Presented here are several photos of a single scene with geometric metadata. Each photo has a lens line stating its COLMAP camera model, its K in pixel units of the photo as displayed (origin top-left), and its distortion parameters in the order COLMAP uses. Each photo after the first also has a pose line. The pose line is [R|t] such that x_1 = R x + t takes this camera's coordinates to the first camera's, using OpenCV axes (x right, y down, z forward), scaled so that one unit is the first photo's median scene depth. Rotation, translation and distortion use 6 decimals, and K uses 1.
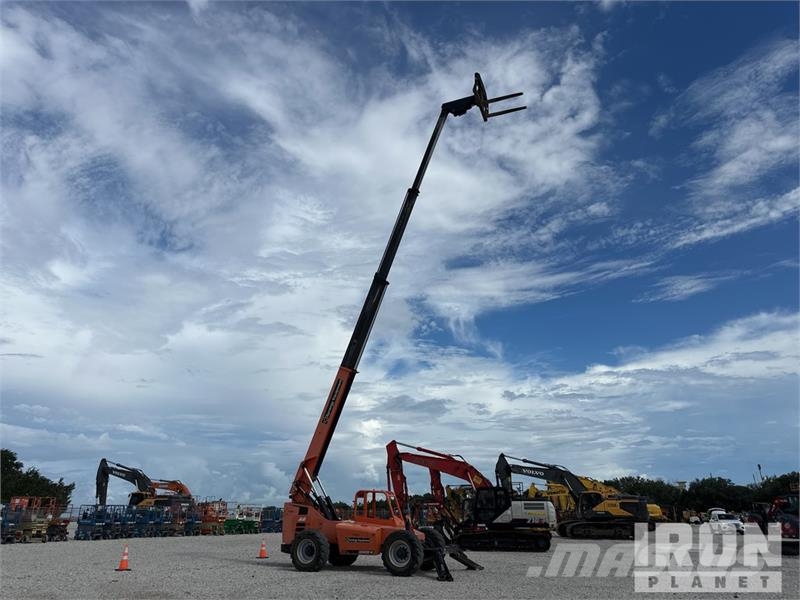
lens RADIAL K [[563.8, 0, 400.3], [0, 563.8, 297.3], [0, 0, 1]] dist [0.090352, -0.141544]
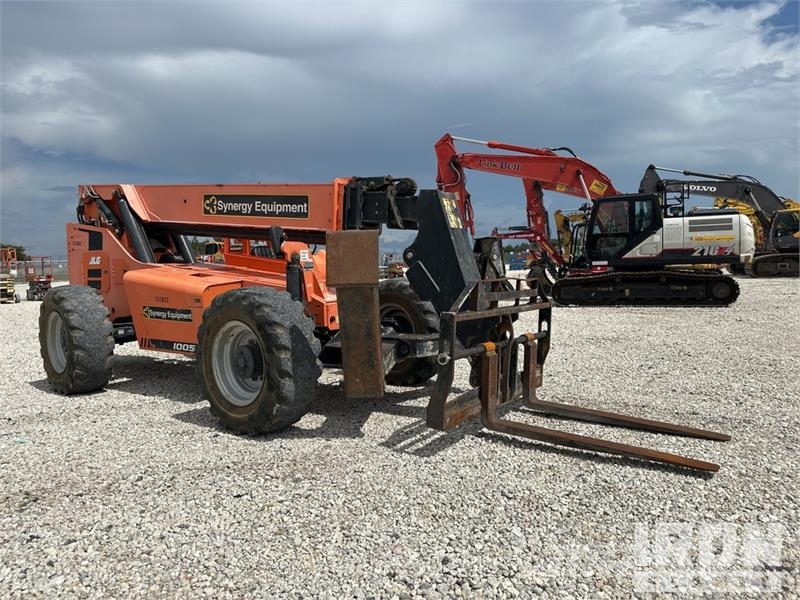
lens RADIAL K [[563.8, 0, 400.3], [0, 563.8, 297.3], [0, 0, 1]] dist [0.090352, -0.141544]
pose [[0.969825, -0.021890, -0.242818, 0.080229], [0.120250, 0.909335, 0.398309, 0.172364], [0.212084, -0.415489, 0.884528, 0.423277]]
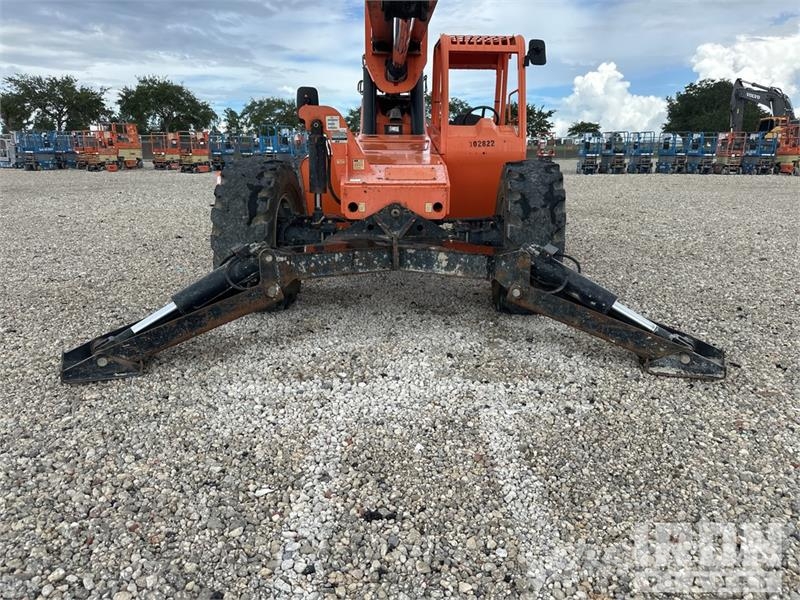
lens RADIAL K [[545.8, 0, 402.6], [0, 545.8, 324.6], [0, 0, 1]] dist [0.028940, -0.035586]
pose [[0.368853, 0.286151, -0.884344, 0.153306], [0.326145, 0.851093, 0.411424, 0.217529], [0.870389, -0.440180, 0.220602, 0.536057]]
